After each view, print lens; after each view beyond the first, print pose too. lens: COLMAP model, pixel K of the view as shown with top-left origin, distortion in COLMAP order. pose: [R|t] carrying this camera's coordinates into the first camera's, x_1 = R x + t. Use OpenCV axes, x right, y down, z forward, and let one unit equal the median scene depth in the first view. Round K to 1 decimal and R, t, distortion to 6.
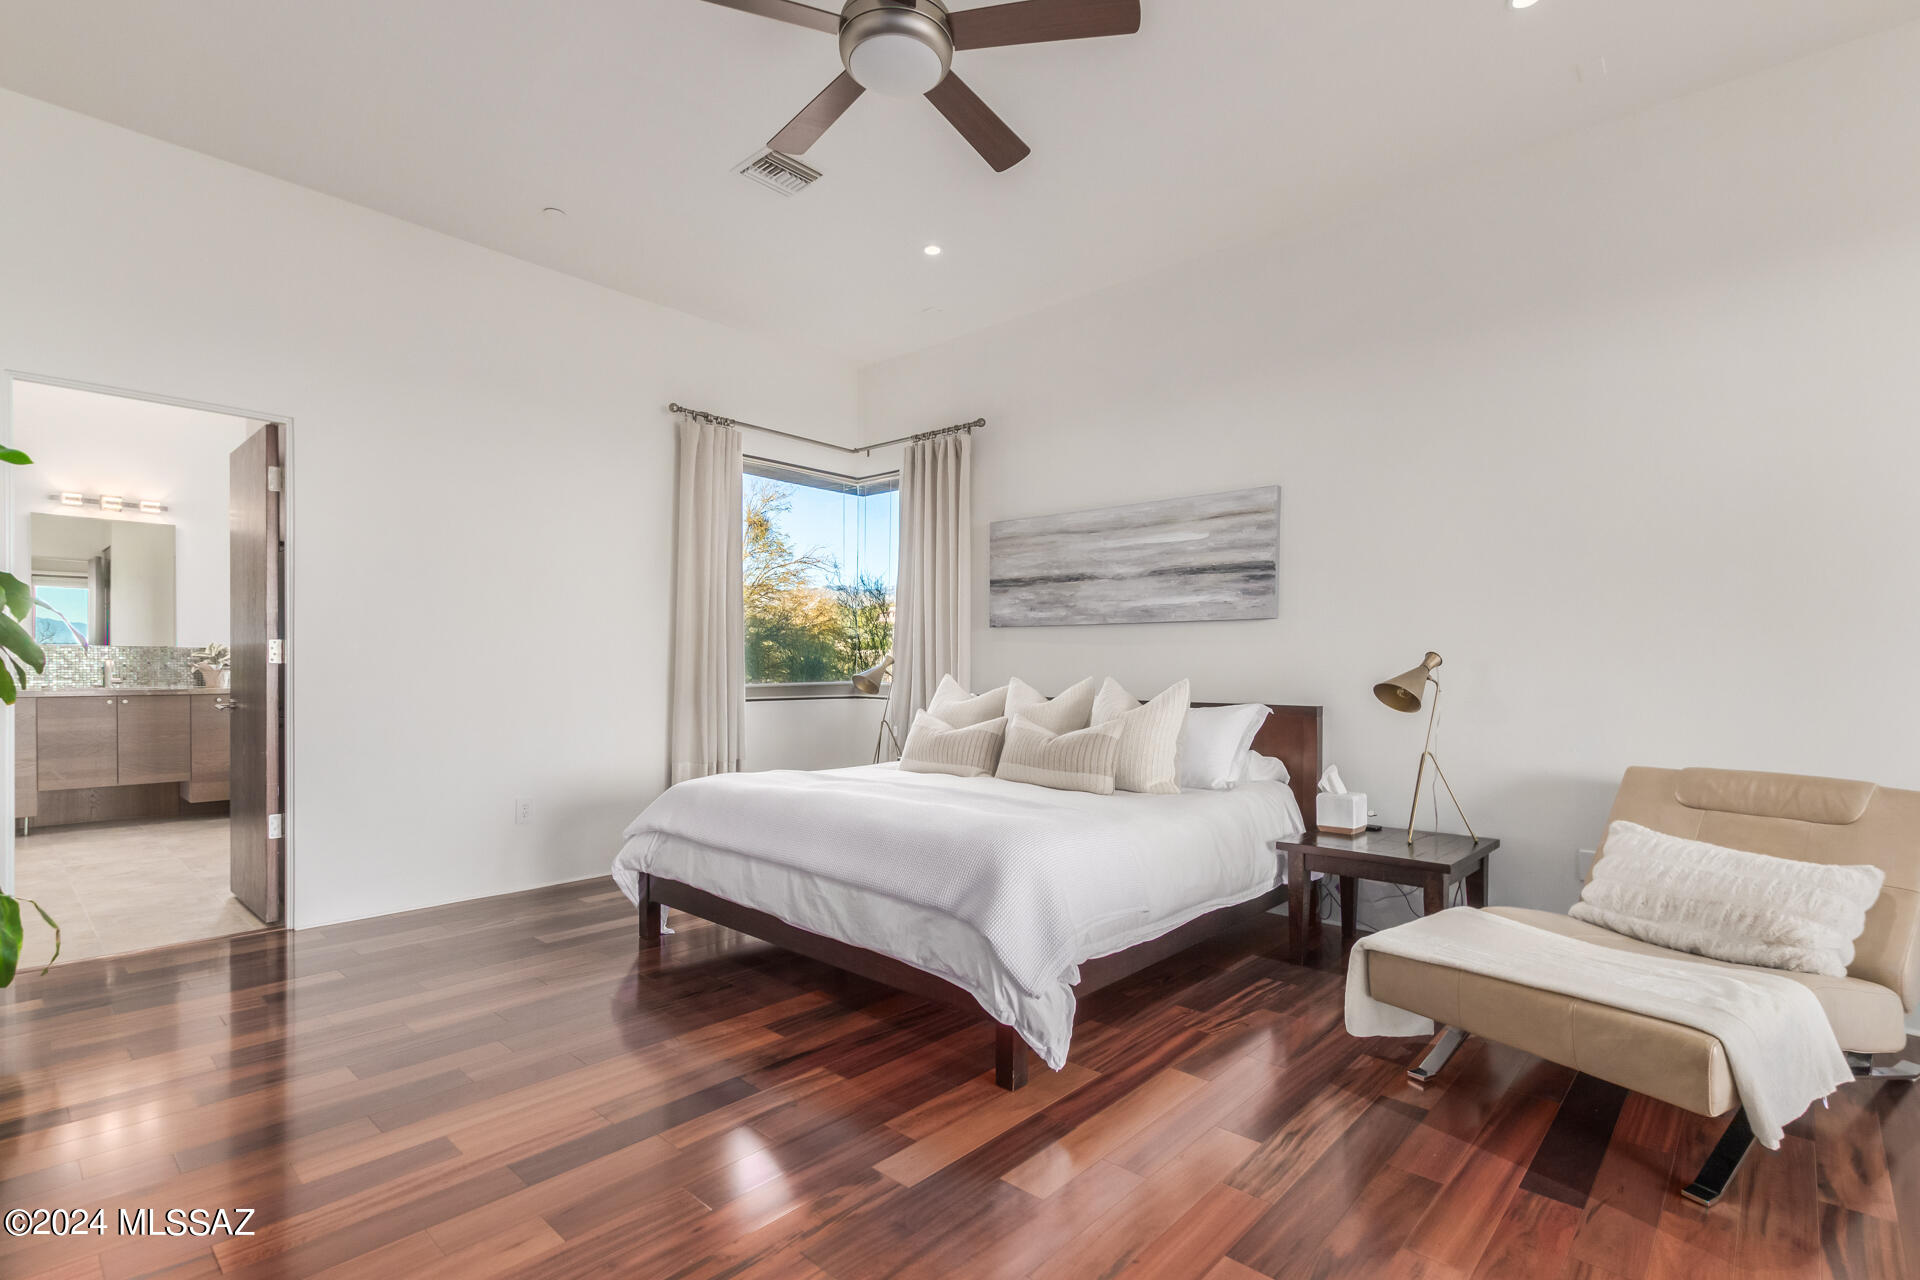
lens RADIAL K [[885.1, 0, 954.0], [0, 885.1, 654.9], [0, 0, 1]] dist [-0.000508, -0.000347]
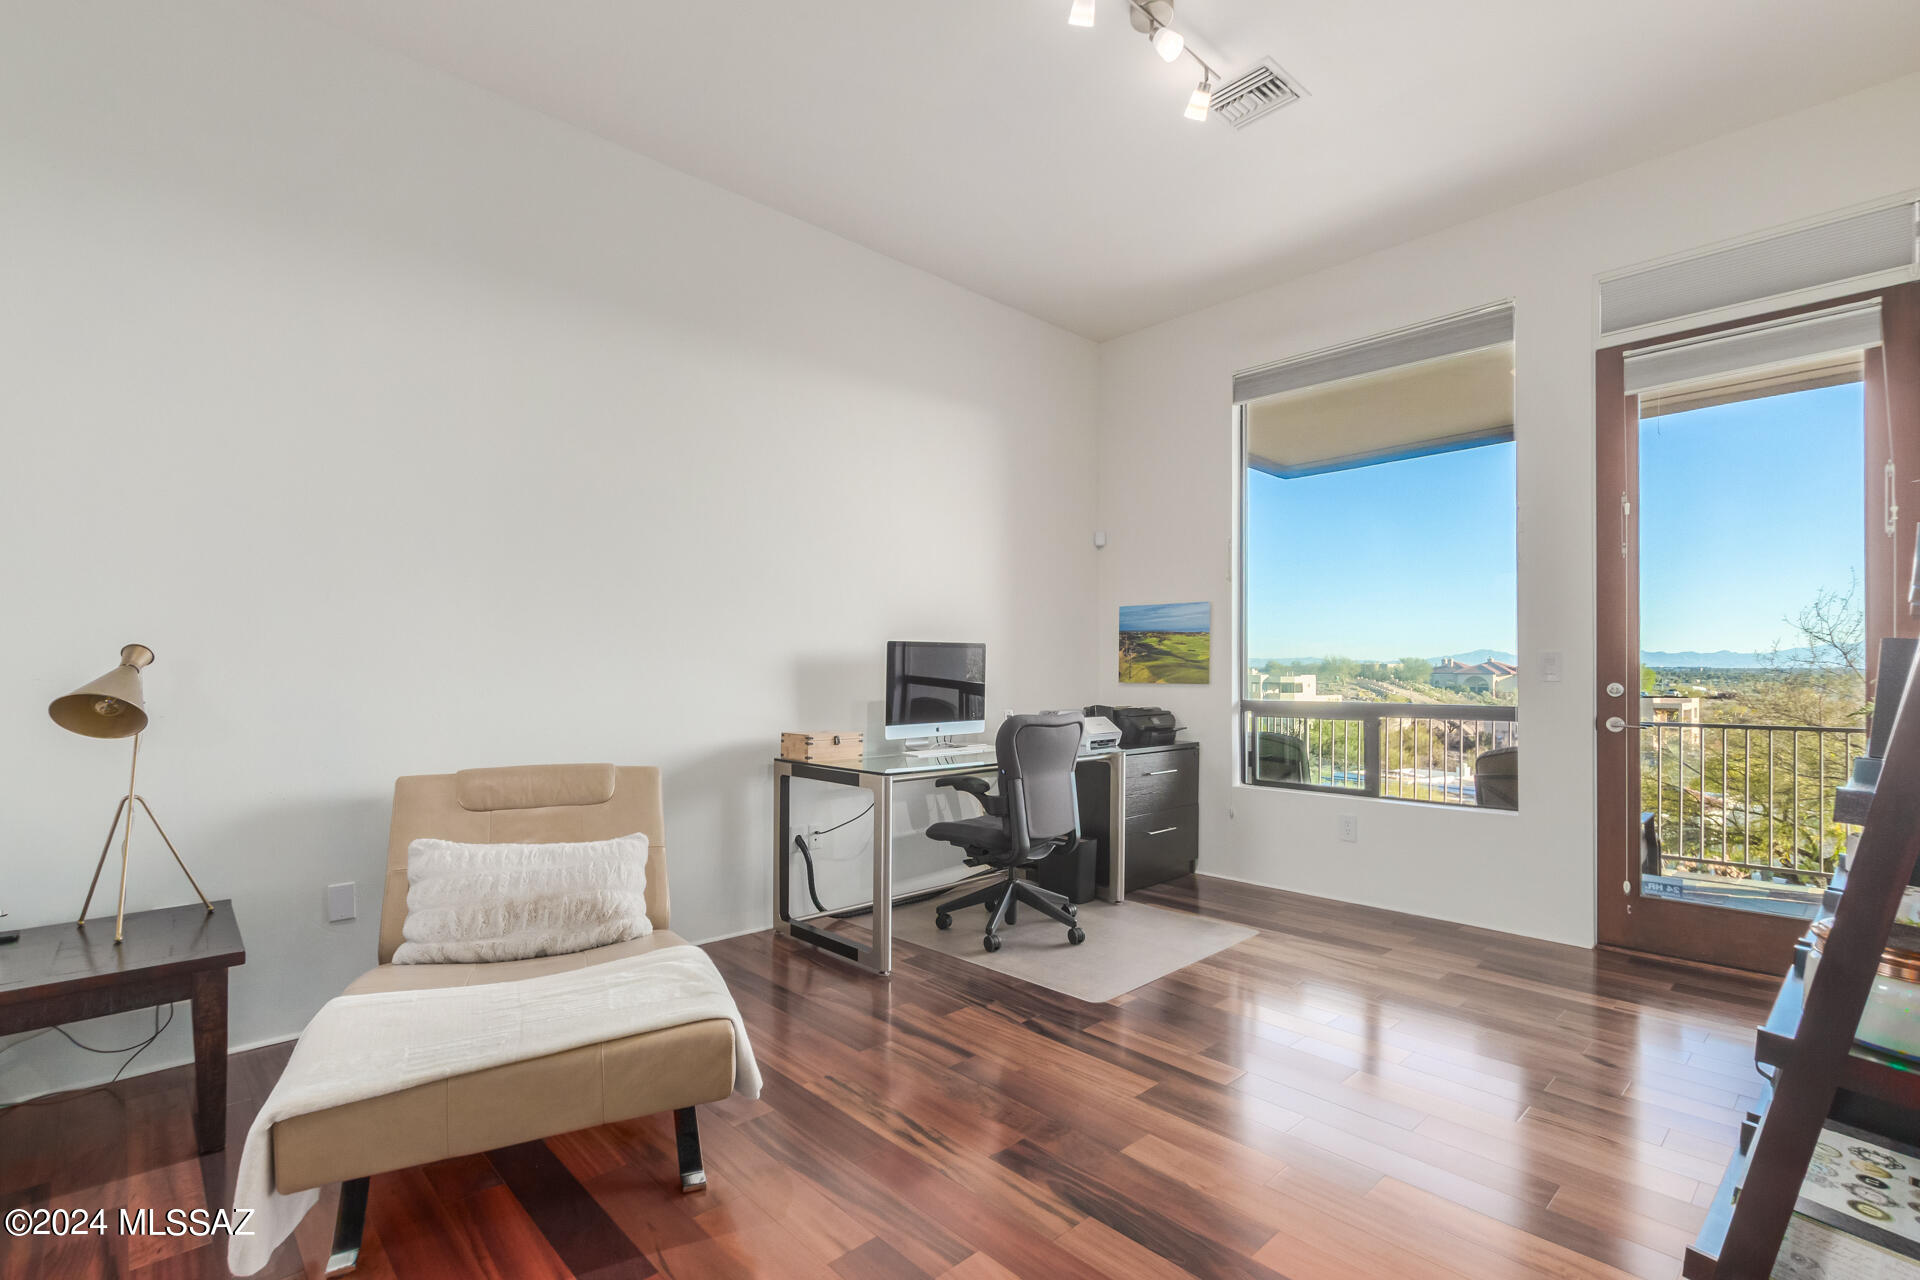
lens RADIAL K [[885.1, 0, 950.2], [0, 885.1, 672.5], [0, 0, 1]] dist [-0.000508, -0.000347]
pose [[0.068315, -0.003162, 0.997659, -0.105719], [-0.008918, 0.999953, 0.003780, 0.014053], [-0.997624, -0.009156, 0.068284, 0.460342]]
